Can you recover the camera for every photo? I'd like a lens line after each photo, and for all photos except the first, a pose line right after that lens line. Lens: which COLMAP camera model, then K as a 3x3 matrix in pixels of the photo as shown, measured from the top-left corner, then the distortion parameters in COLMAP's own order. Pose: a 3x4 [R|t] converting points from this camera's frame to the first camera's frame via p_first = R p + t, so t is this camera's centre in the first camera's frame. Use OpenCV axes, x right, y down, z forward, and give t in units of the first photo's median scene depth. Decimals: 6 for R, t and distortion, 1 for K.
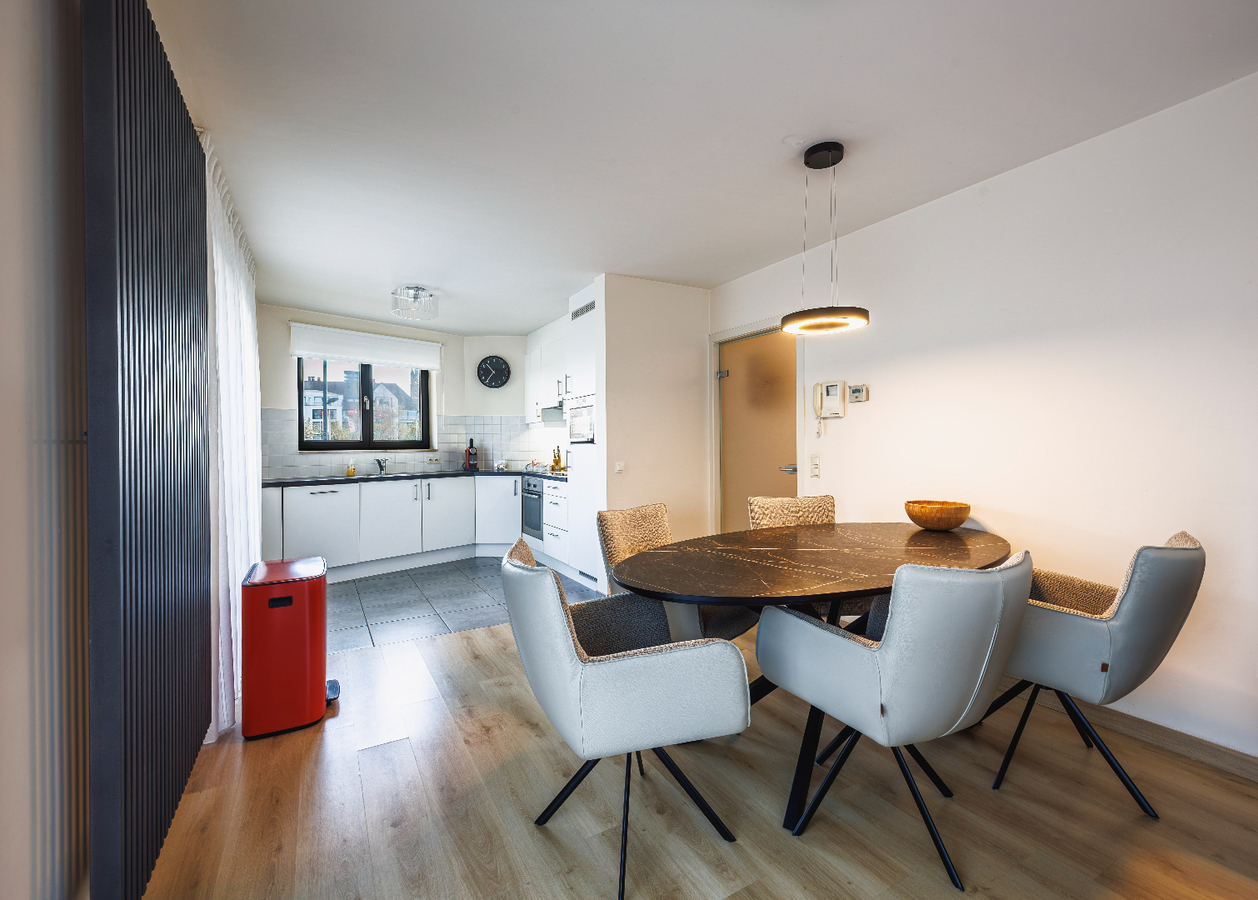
lens RADIAL K [[543.4, 0, 629.0], [0, 543.4, 450.0], [0, 0, 1]] dist [0.000850, 0.000010]
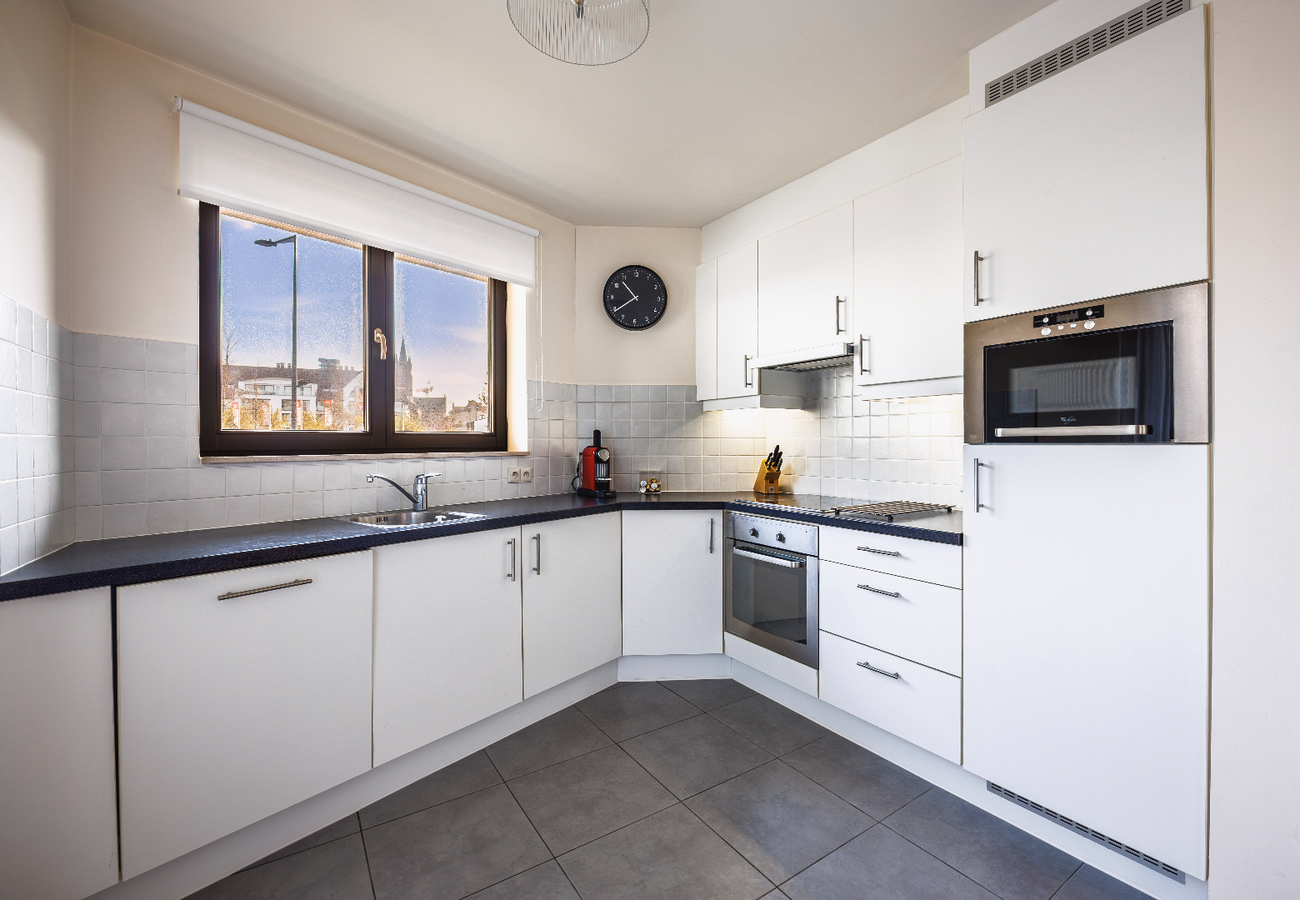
lens RADIAL K [[575.2, 0, 684.3], [0, 575.2, 444.6], [0, 0, 1]] dist [-0.020590, 0.000170]
pose [[0.996099, 0.003798, 0.088162, -0.280058], [-0.003491, 0.999987, -0.003641, -0.006398], [-0.088174, 0.003320, 0.996100, 0.522536]]
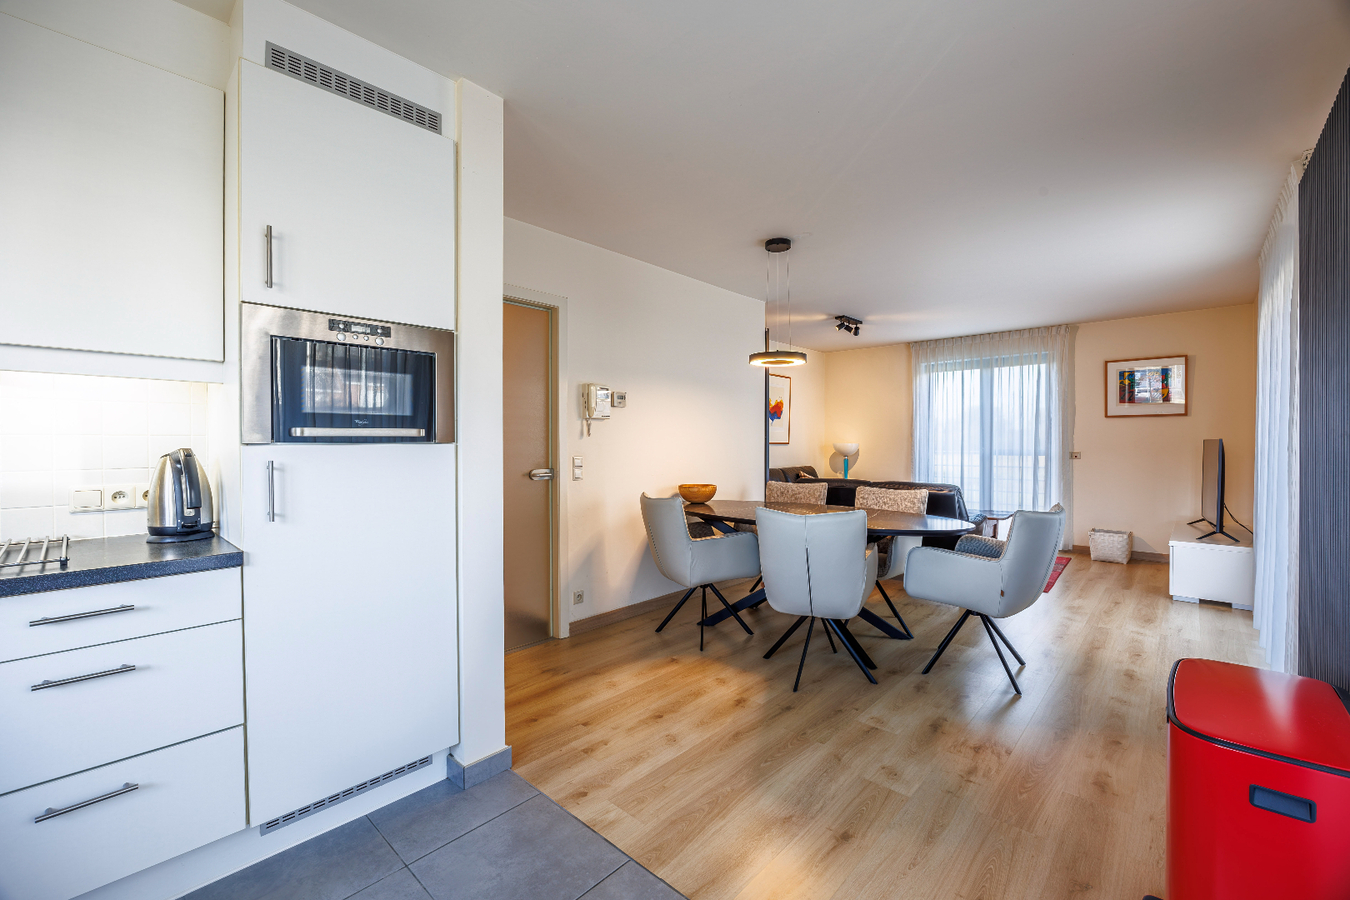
lens RADIAL K [[553.8, 0, 675.0], [0, 553.8, 450.0], [0, 0, 1]] dist [-0.014347, 0.000006]
pose [[-0.296848, -0.004944, 0.954912, -0.403947], [0.016031, 0.999820, 0.010160, -0.005403], [-0.954790, 0.018324, -0.296715, 0.711111]]
